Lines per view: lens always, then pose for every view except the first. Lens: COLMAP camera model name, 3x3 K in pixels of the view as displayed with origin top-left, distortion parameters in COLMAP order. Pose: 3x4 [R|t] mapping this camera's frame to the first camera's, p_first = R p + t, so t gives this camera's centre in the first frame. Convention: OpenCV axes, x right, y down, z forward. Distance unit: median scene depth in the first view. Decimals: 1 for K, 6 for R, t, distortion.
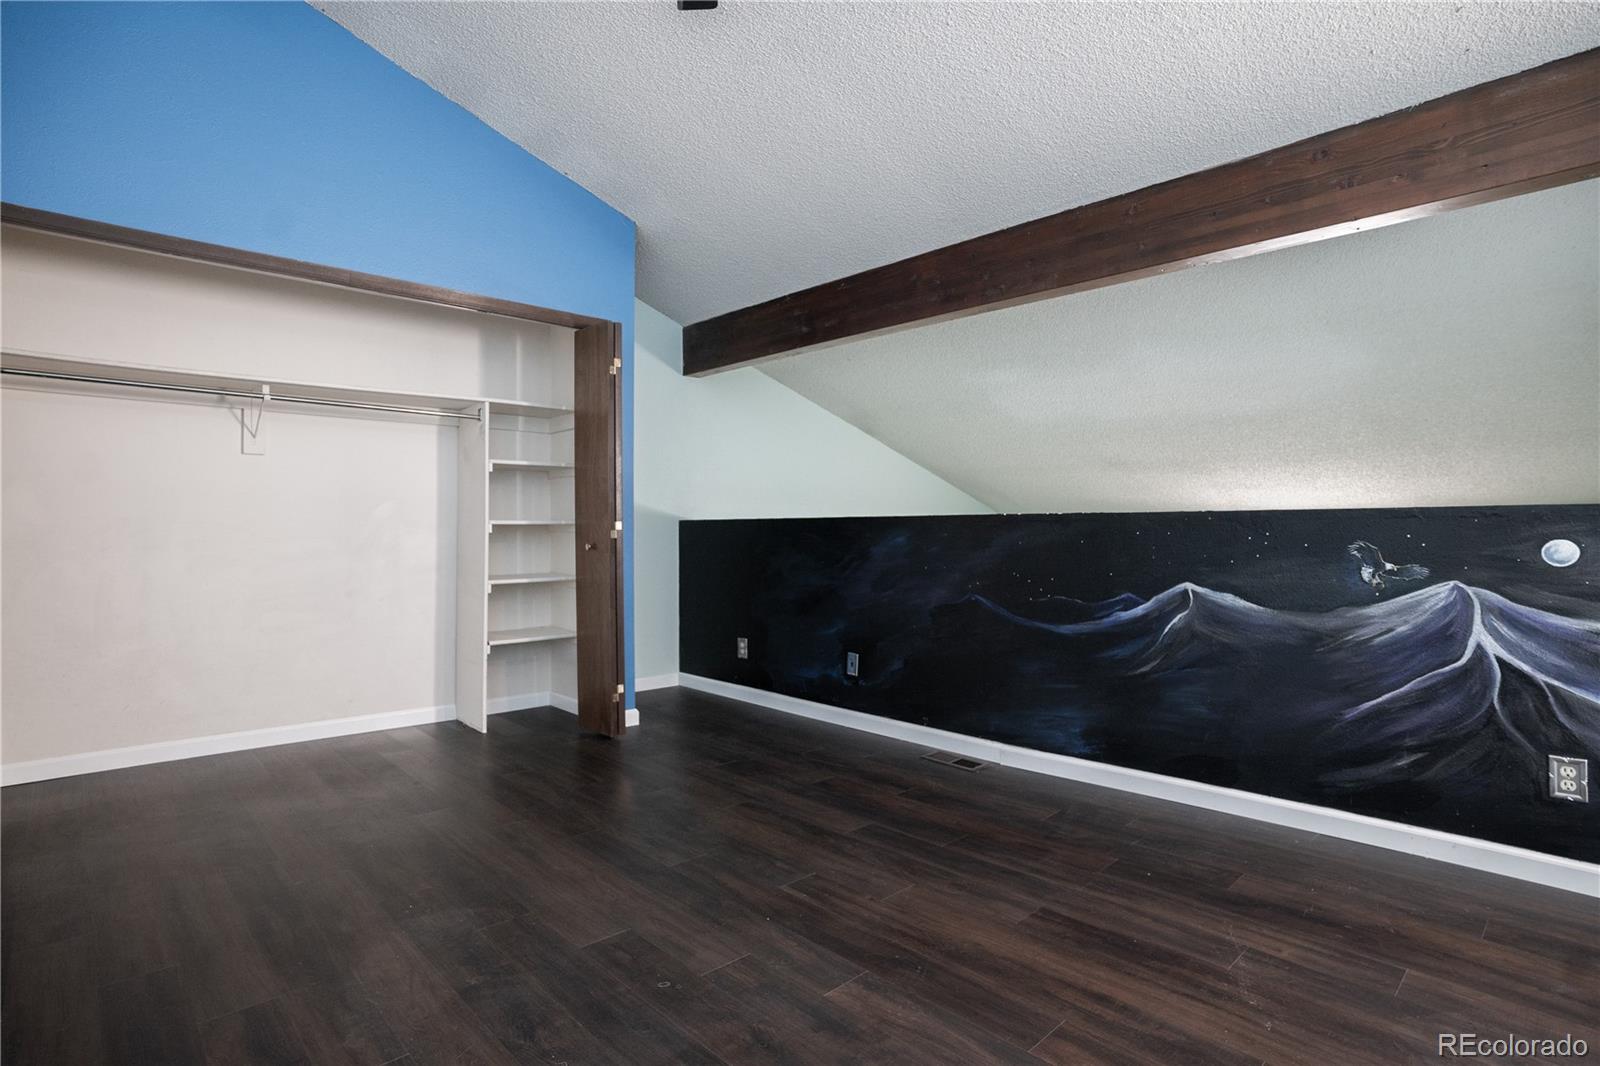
lens RADIAL K [[792.7, 0, 800.0], [0, 792.7, 533.0], [0, 0, 1]] dist [-0.022315, 0.000184]
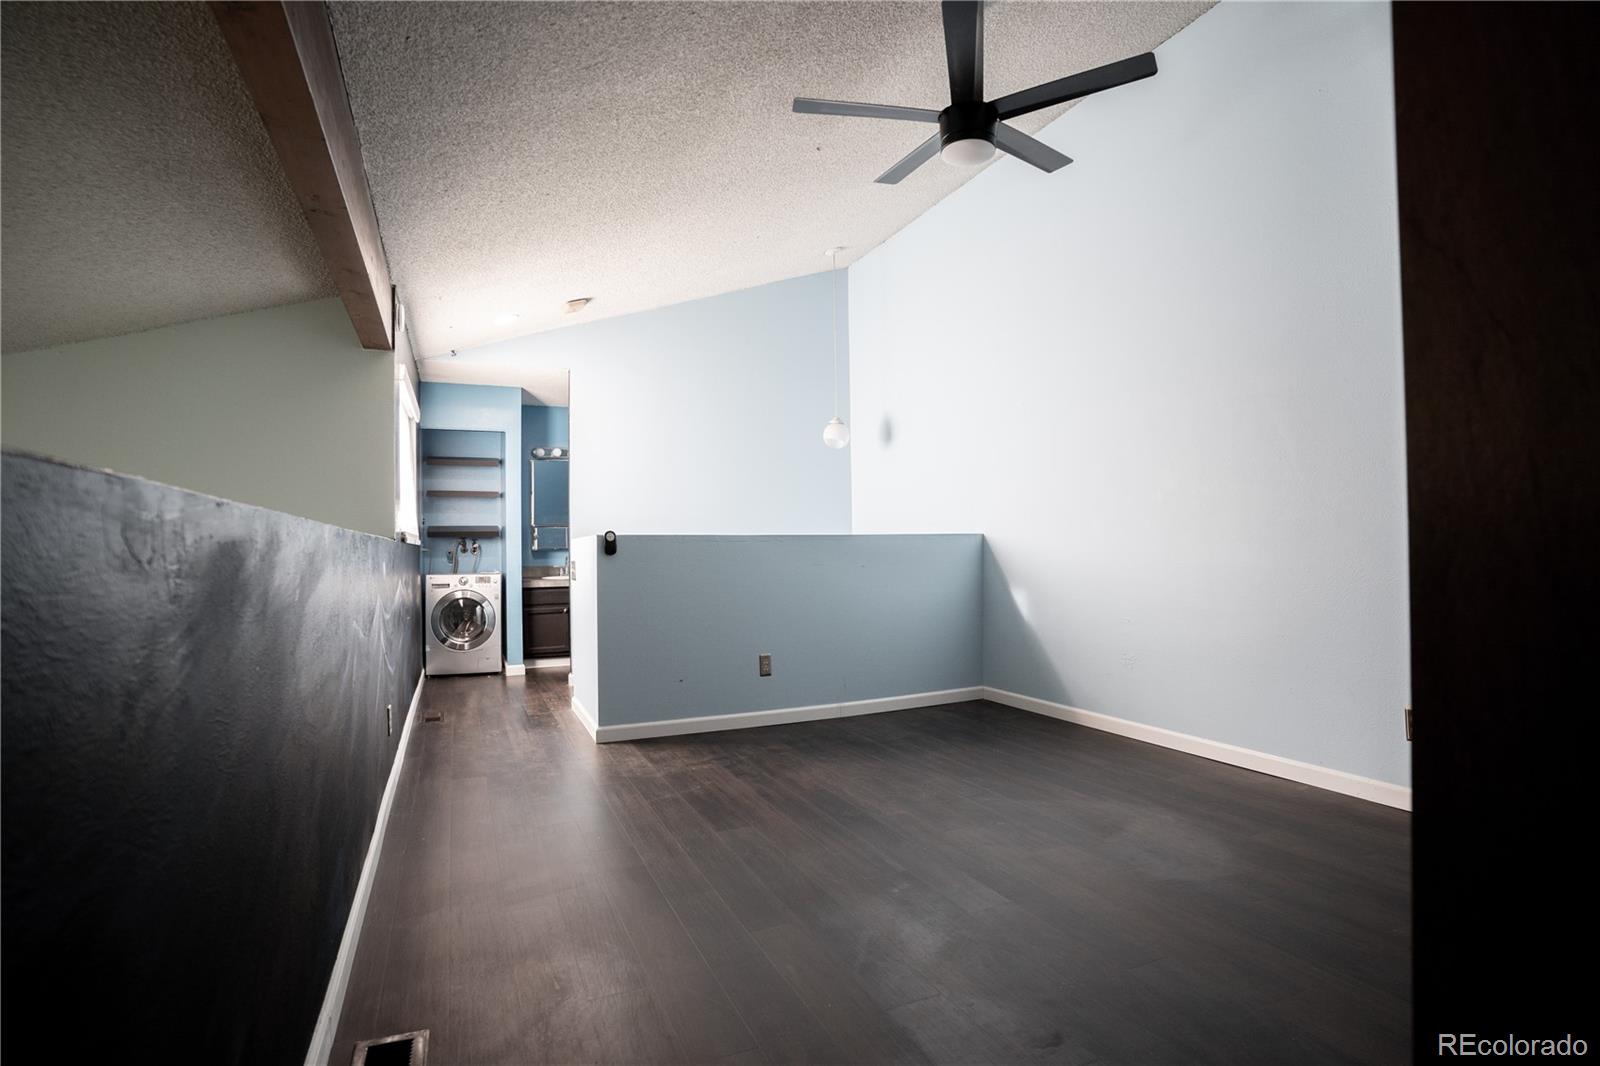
lens RADIAL K [[792.7, 0, 800.0], [0, 792.7, 533.0], [0, 0, 1]] dist [-0.022315, 0.000184]
pose [[-0.933844, 0.017275, 0.357263, -0.358501], [0.014339, 0.999838, -0.010865, -0.018474], [-0.357393, -0.005024, -0.933940, 2.539816]]
